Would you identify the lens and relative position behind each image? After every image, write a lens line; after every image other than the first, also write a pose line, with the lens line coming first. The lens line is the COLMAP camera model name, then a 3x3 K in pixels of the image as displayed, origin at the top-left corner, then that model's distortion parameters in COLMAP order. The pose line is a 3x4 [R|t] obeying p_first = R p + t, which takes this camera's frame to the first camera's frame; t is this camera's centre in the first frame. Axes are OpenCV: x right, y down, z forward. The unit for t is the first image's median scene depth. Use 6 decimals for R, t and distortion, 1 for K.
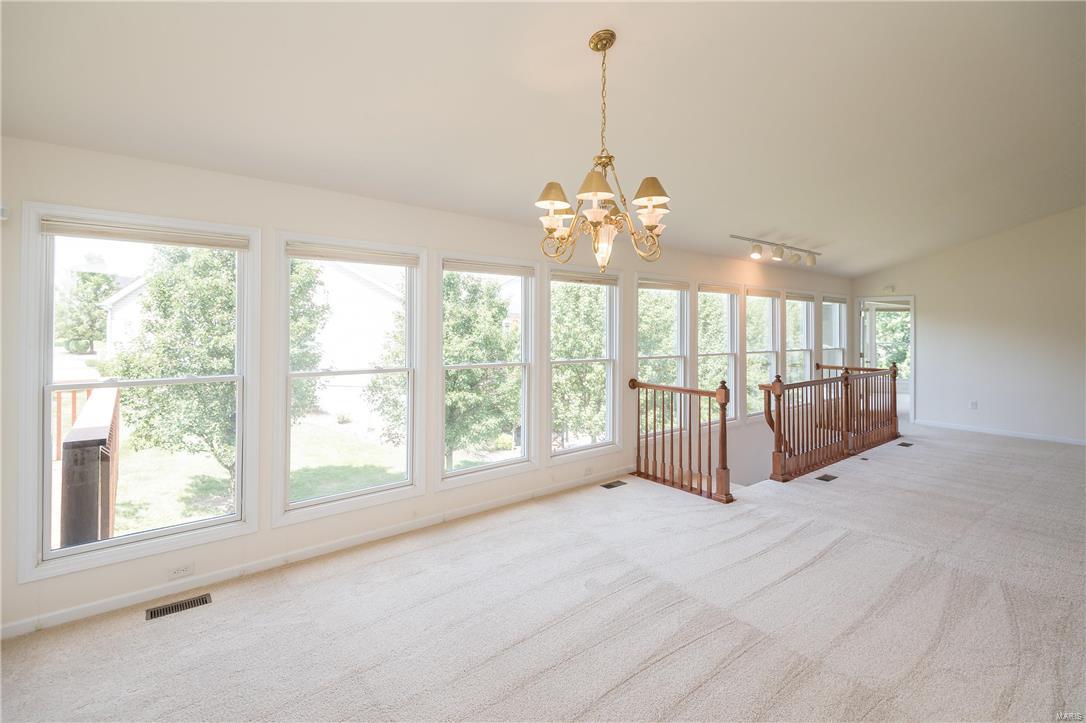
lens RADIAL K [[499.7, 0, 528.1], [0, 499.7, 326.0], [0, 0, 1]] dist [0.007847, -0.002350]
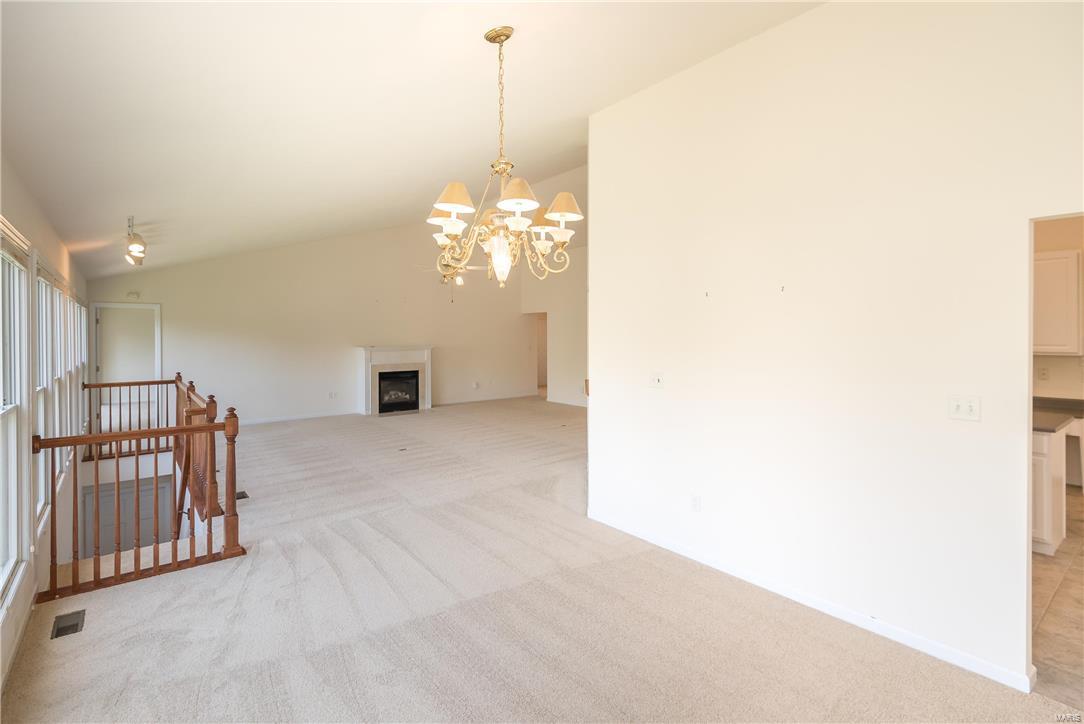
lens RADIAL K [[498.8, 0, 527.0], [0, 498.8, 336.1], [0, 0, 1]] dist [0.007847, -0.002350]
pose [[0.013125, -0.013043, 0.999829, -0.466408], [0.002216, 0.999913, 0.013015, -0.018492], [-0.999911, 0.002045, 0.013153, 0.571292]]
